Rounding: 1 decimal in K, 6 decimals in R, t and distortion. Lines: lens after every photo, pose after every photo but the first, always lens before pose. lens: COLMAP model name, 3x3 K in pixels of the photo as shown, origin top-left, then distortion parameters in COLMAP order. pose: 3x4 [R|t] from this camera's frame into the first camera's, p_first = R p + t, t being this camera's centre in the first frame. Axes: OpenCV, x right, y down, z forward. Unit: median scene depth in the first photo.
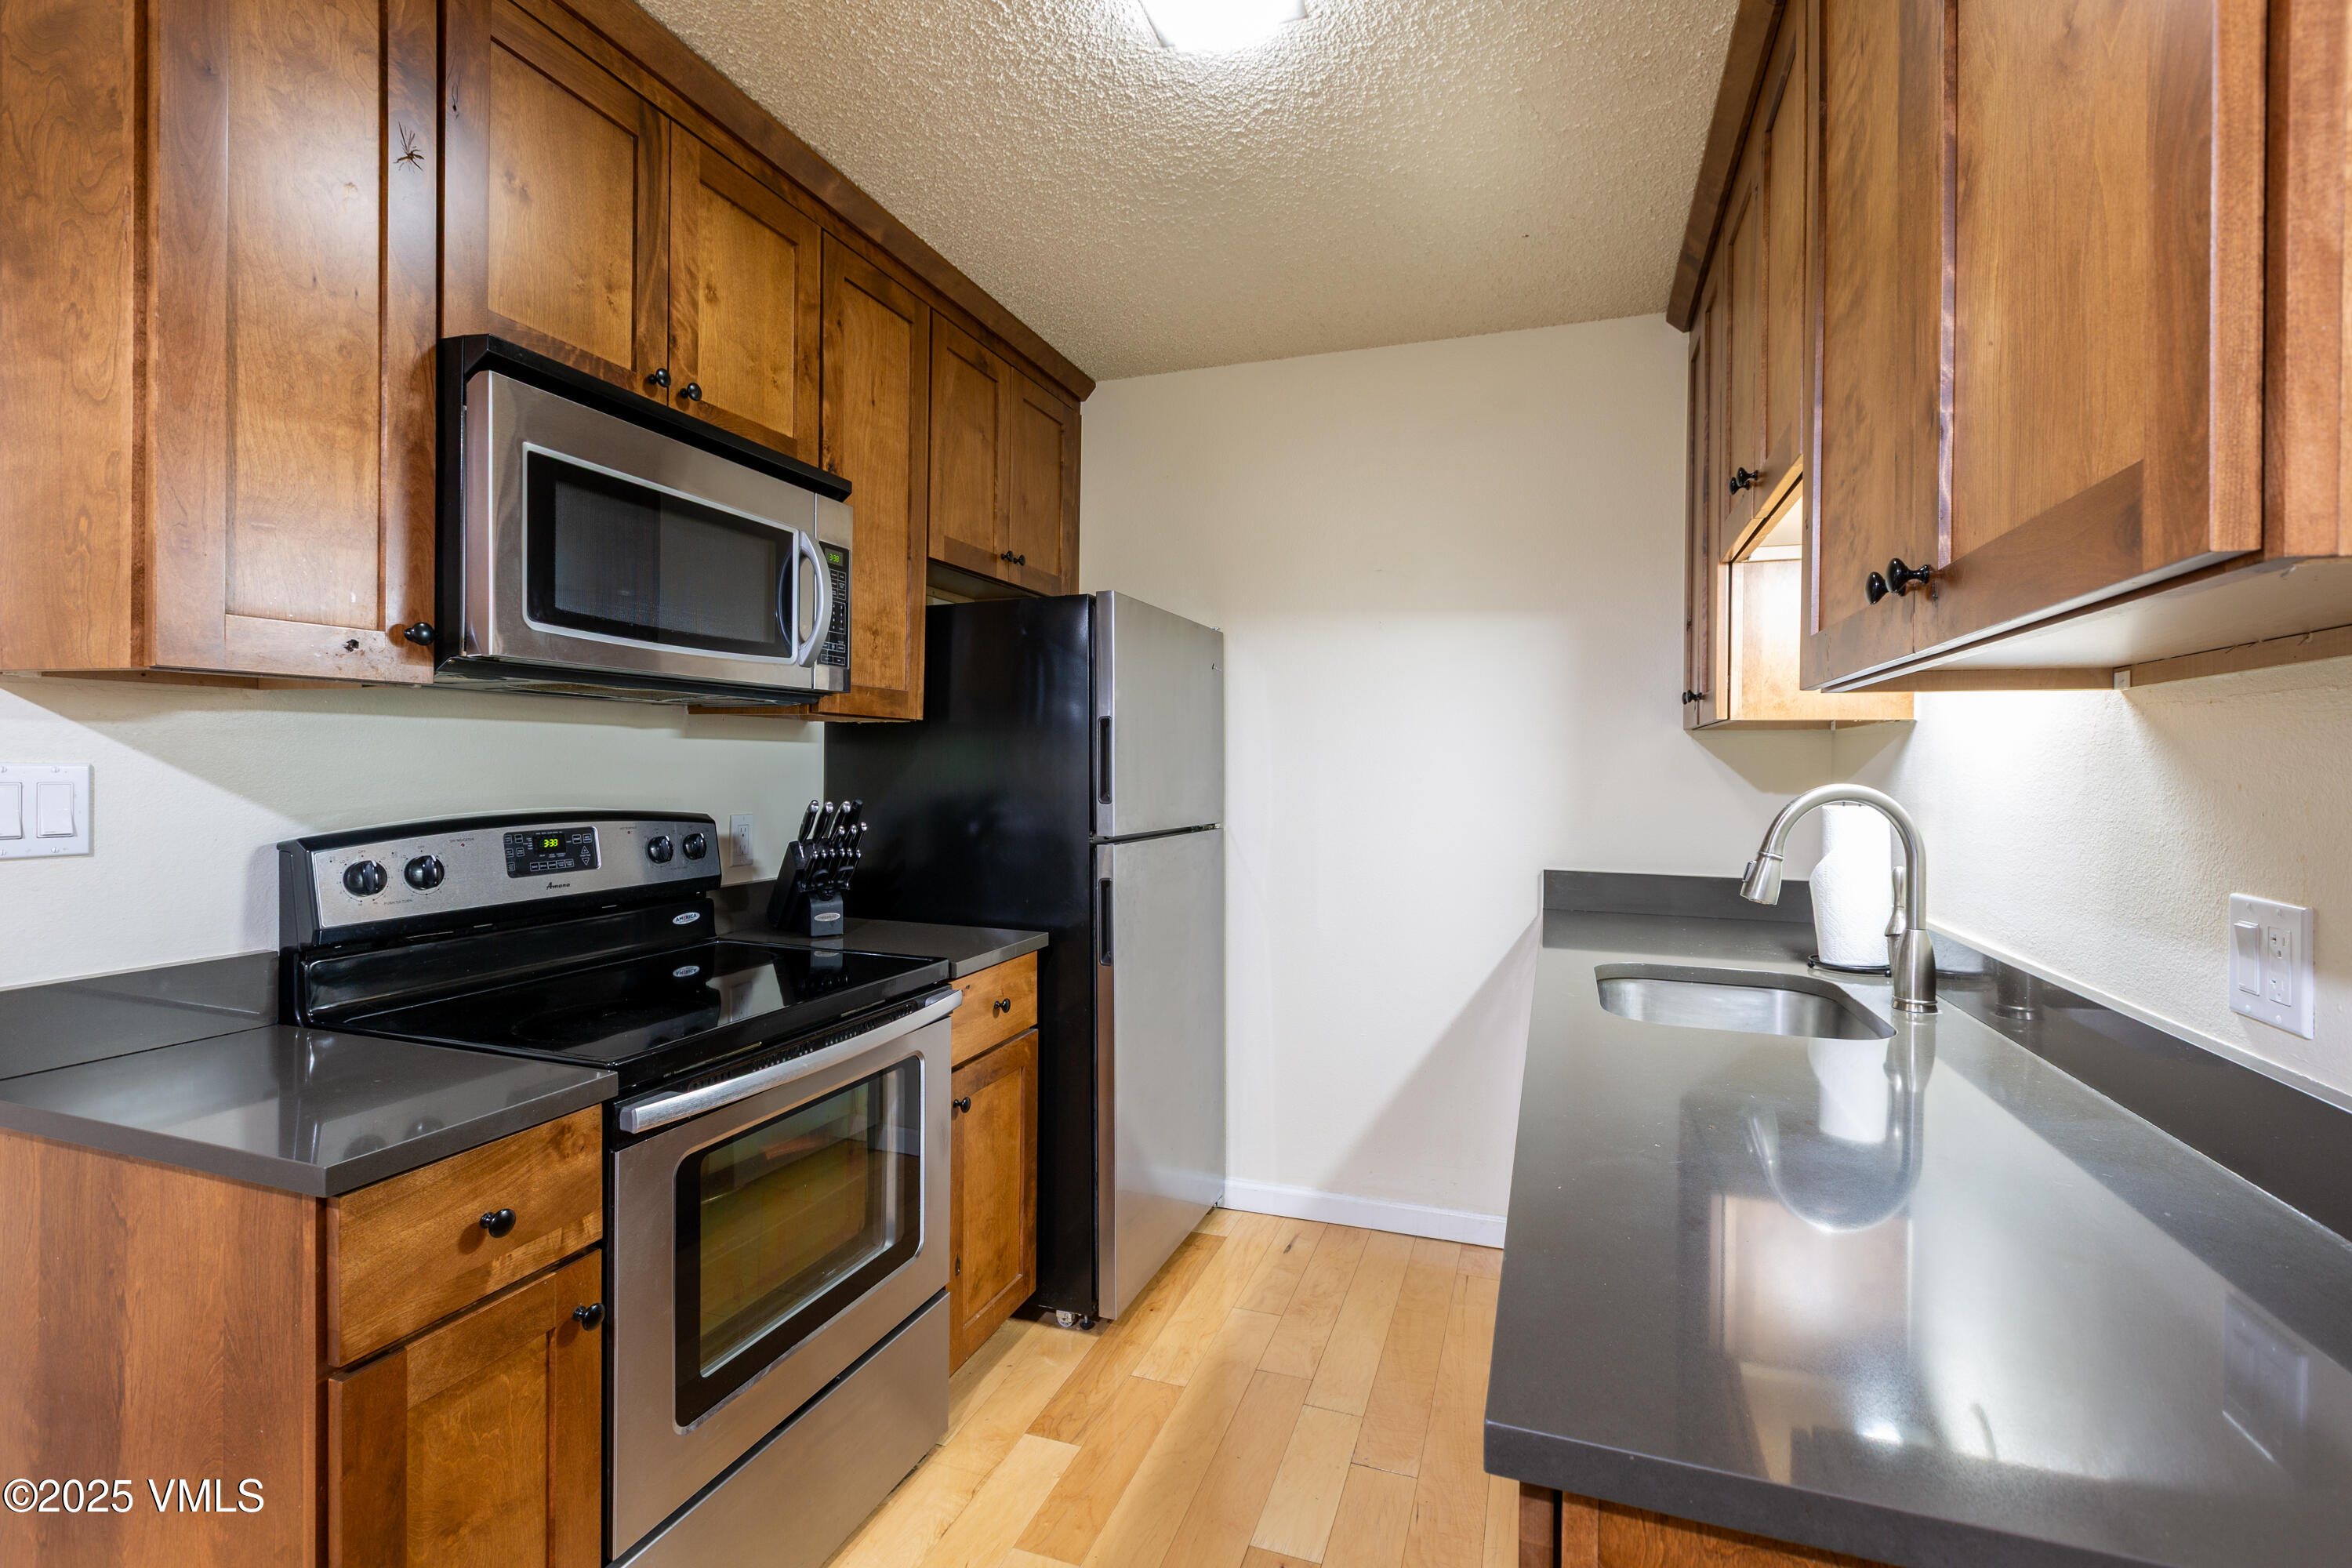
lens RADIAL K [[1058.8, 0, 1184.1], [0, 1058.8, 773.4], [0, 0, 1]] dist [-0.000263, -0.000655]
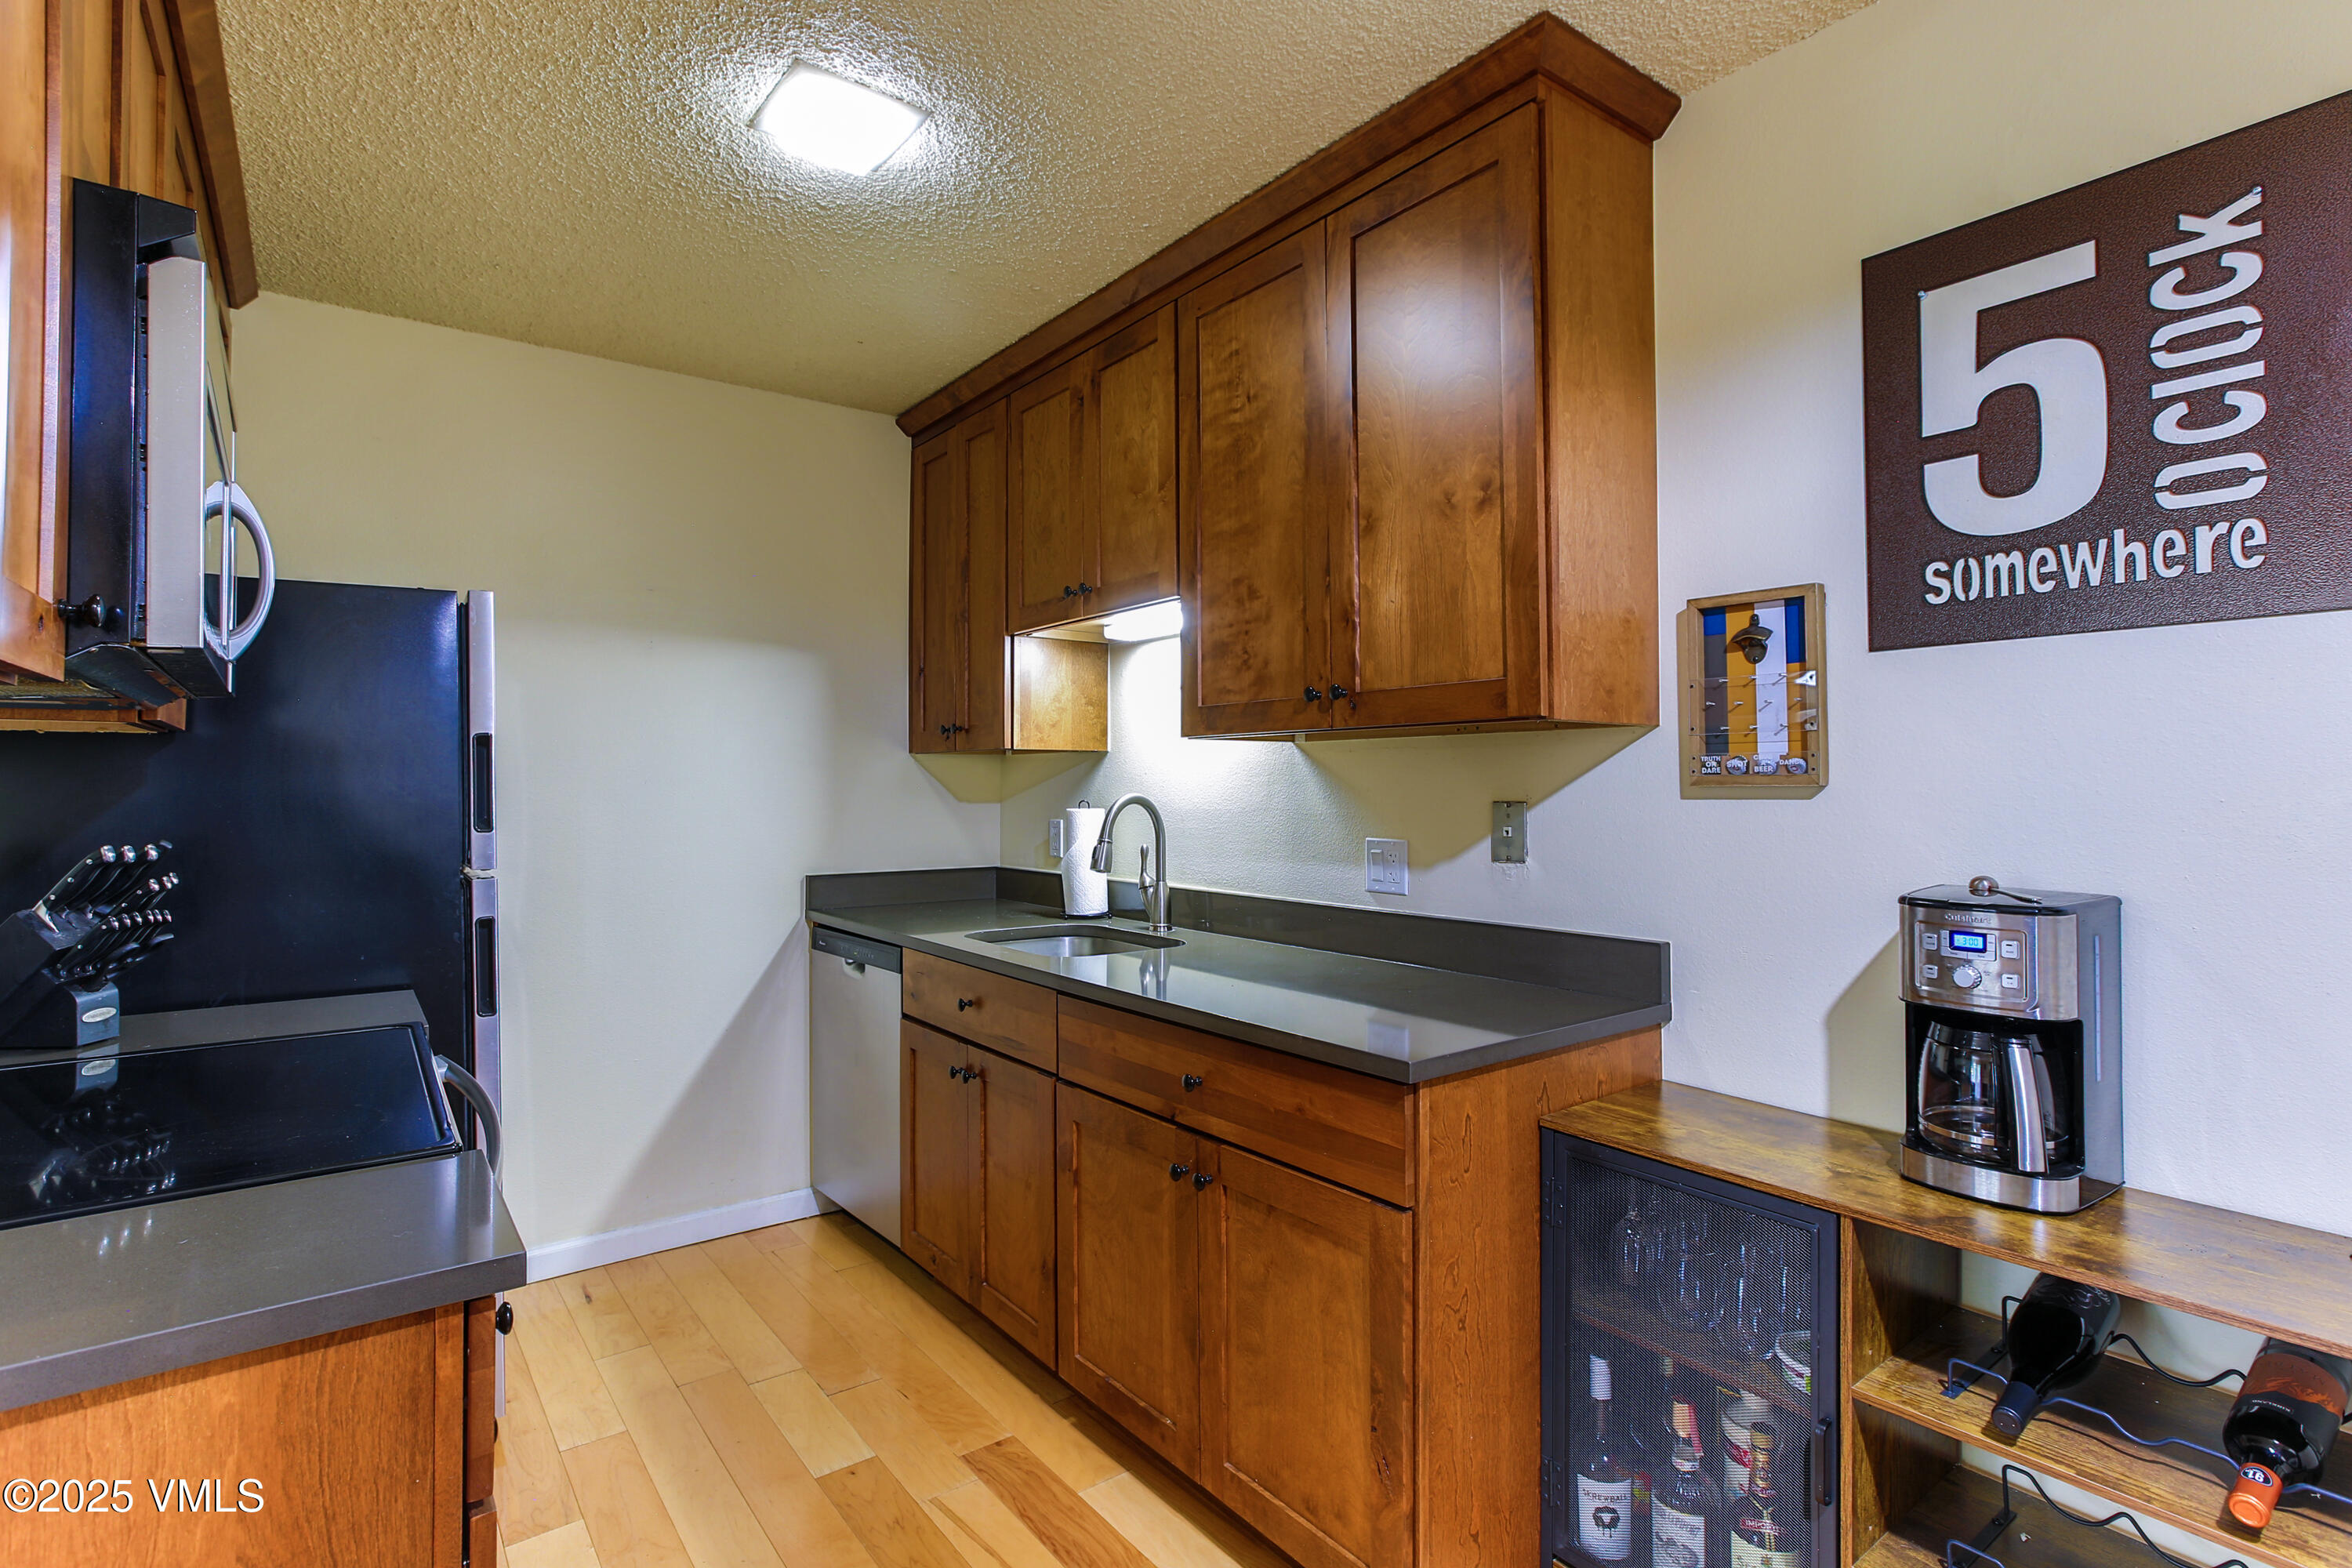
lens RADIAL K [[1131.2, 0, 1177.7], [0, 1131.2, 767.6], [0, 0, 1]] dist [-0.035692, 0.018794]
pose [[0.554053, -0.000813, 0.832481, -0.691431], [0.015157, 0.999844, -0.009111, -0.010741], [-0.832343, 0.017666, 0.553979, 0.006833]]
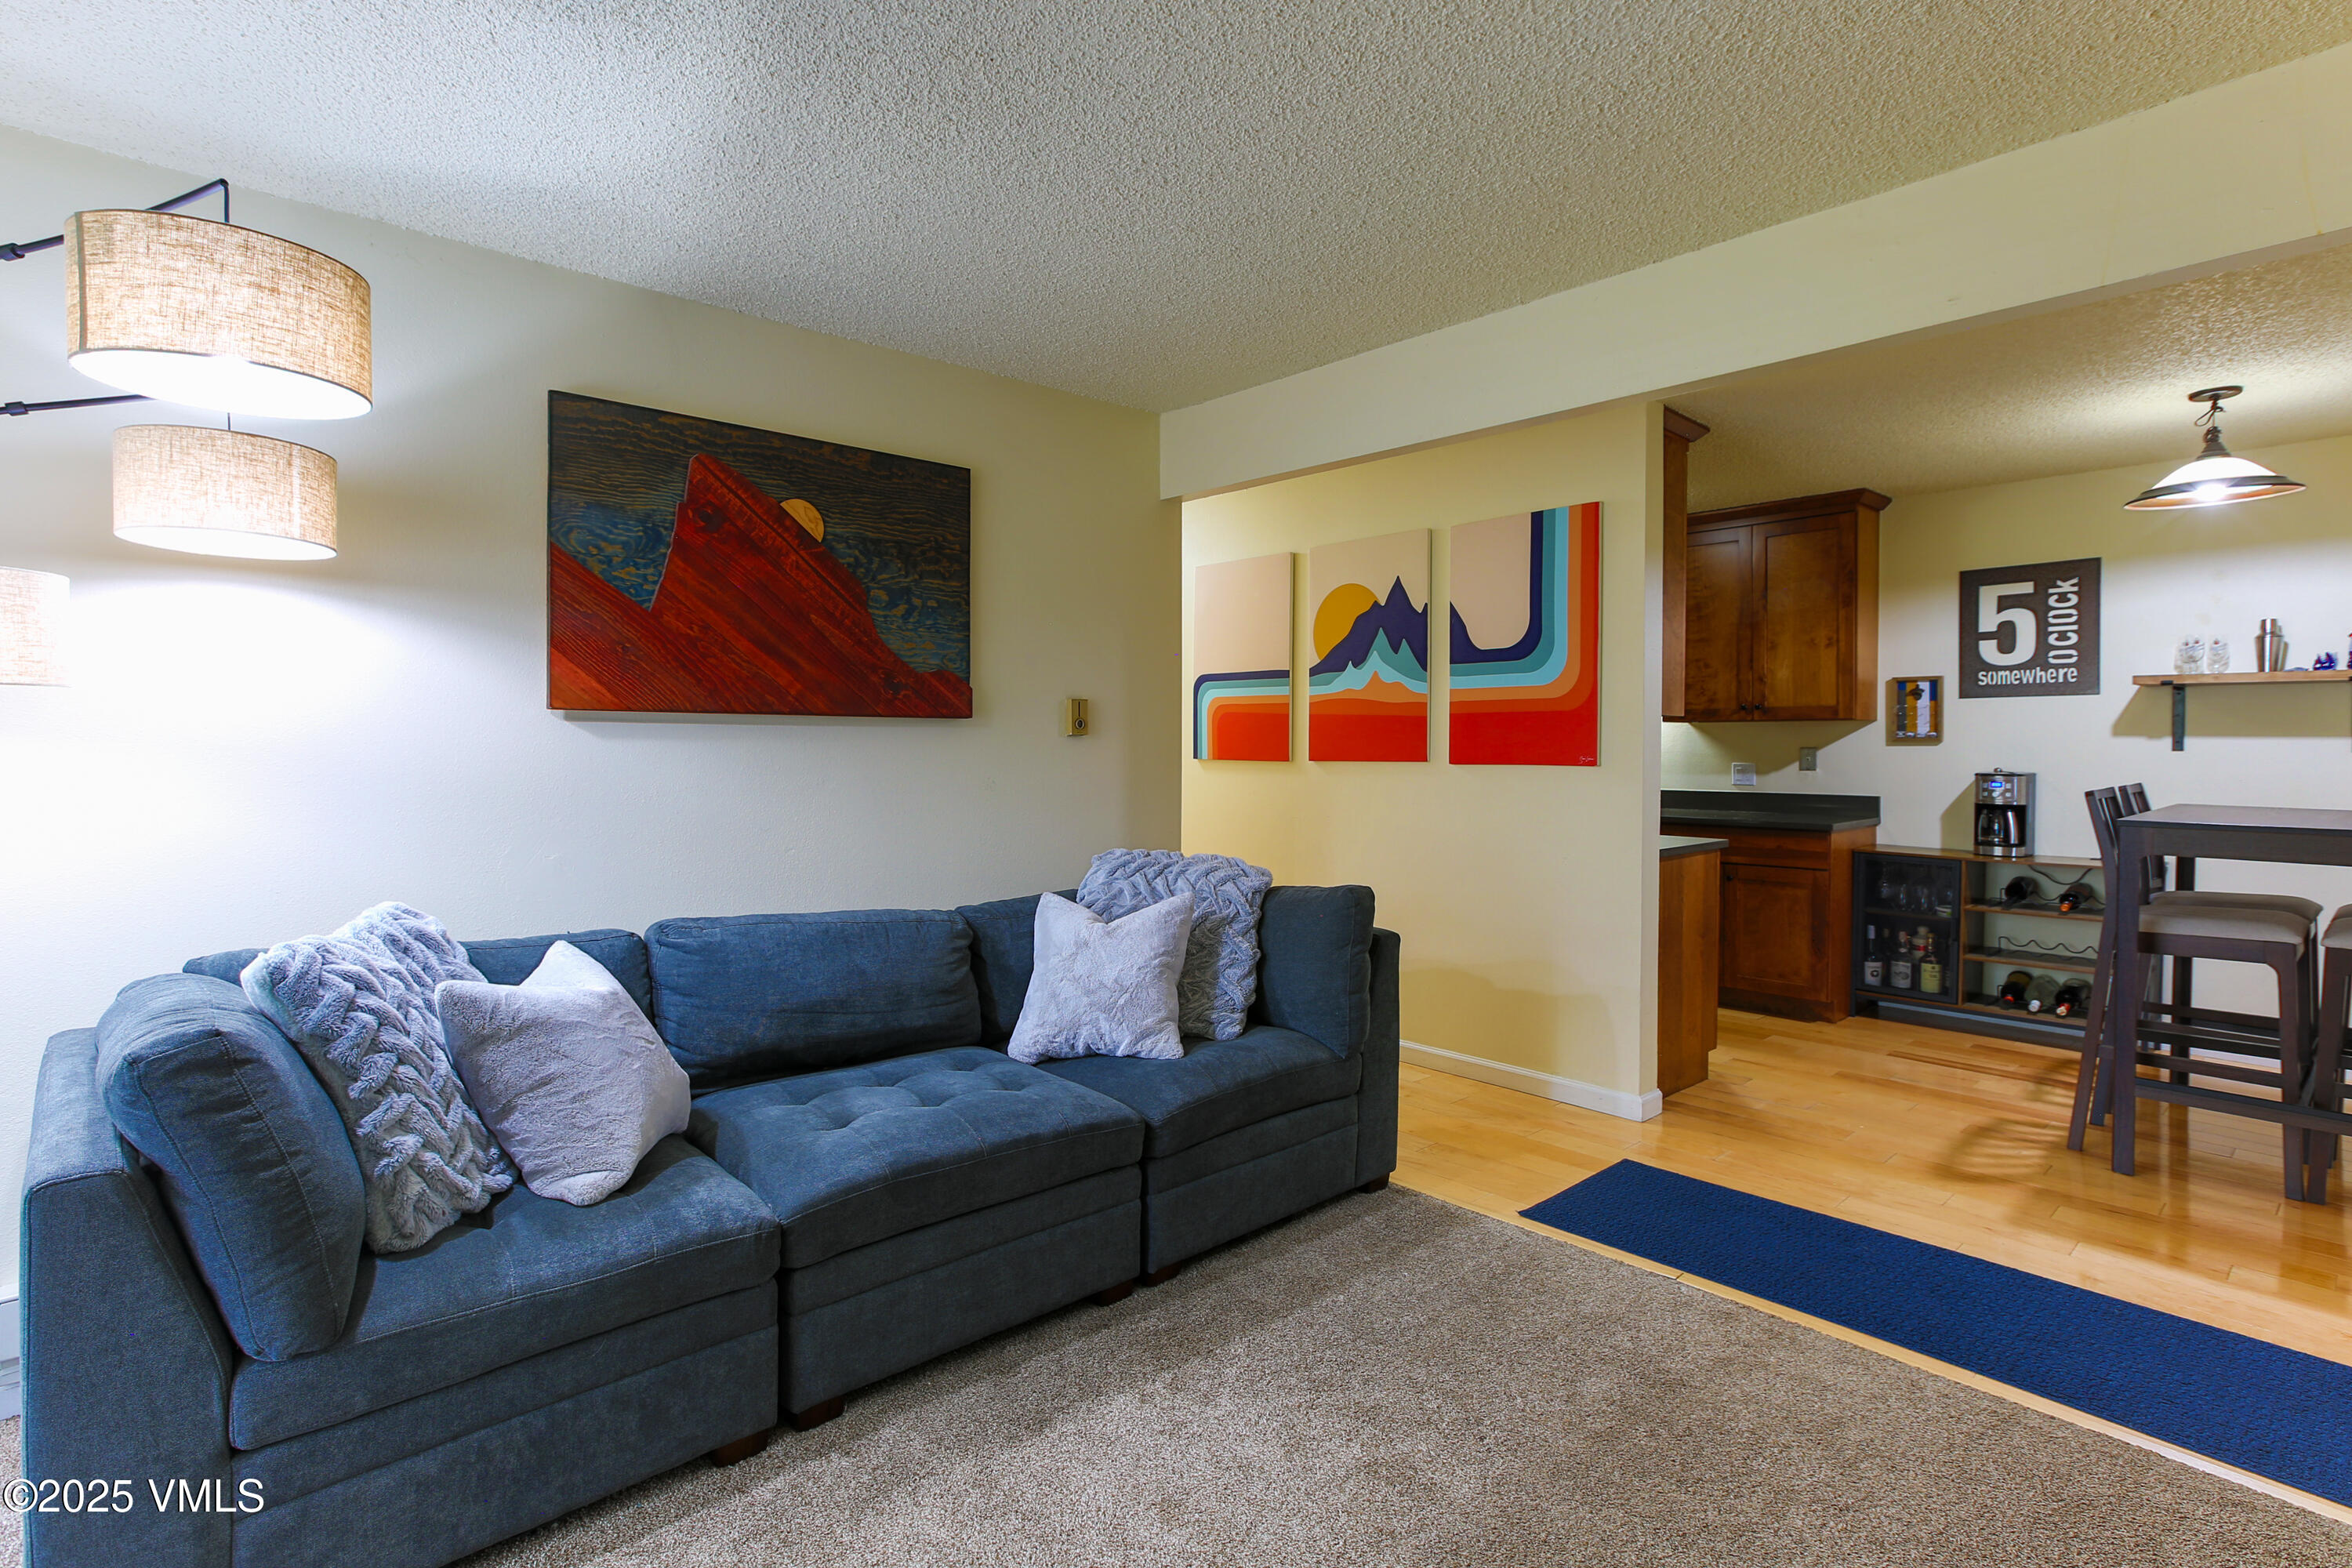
lens RADIAL K [[1113.0, 0, 1171.4], [0, 1113.0, 770.6], [0, 0, 1]] dist [-0.032926, 0.018168]
pose [[0.487328, -0.030067, 0.872701, -2.996554], [0.013299, 0.999547, 0.027011, -0.023155], [-0.873118, -0.001557, 0.487507, 0.416814]]
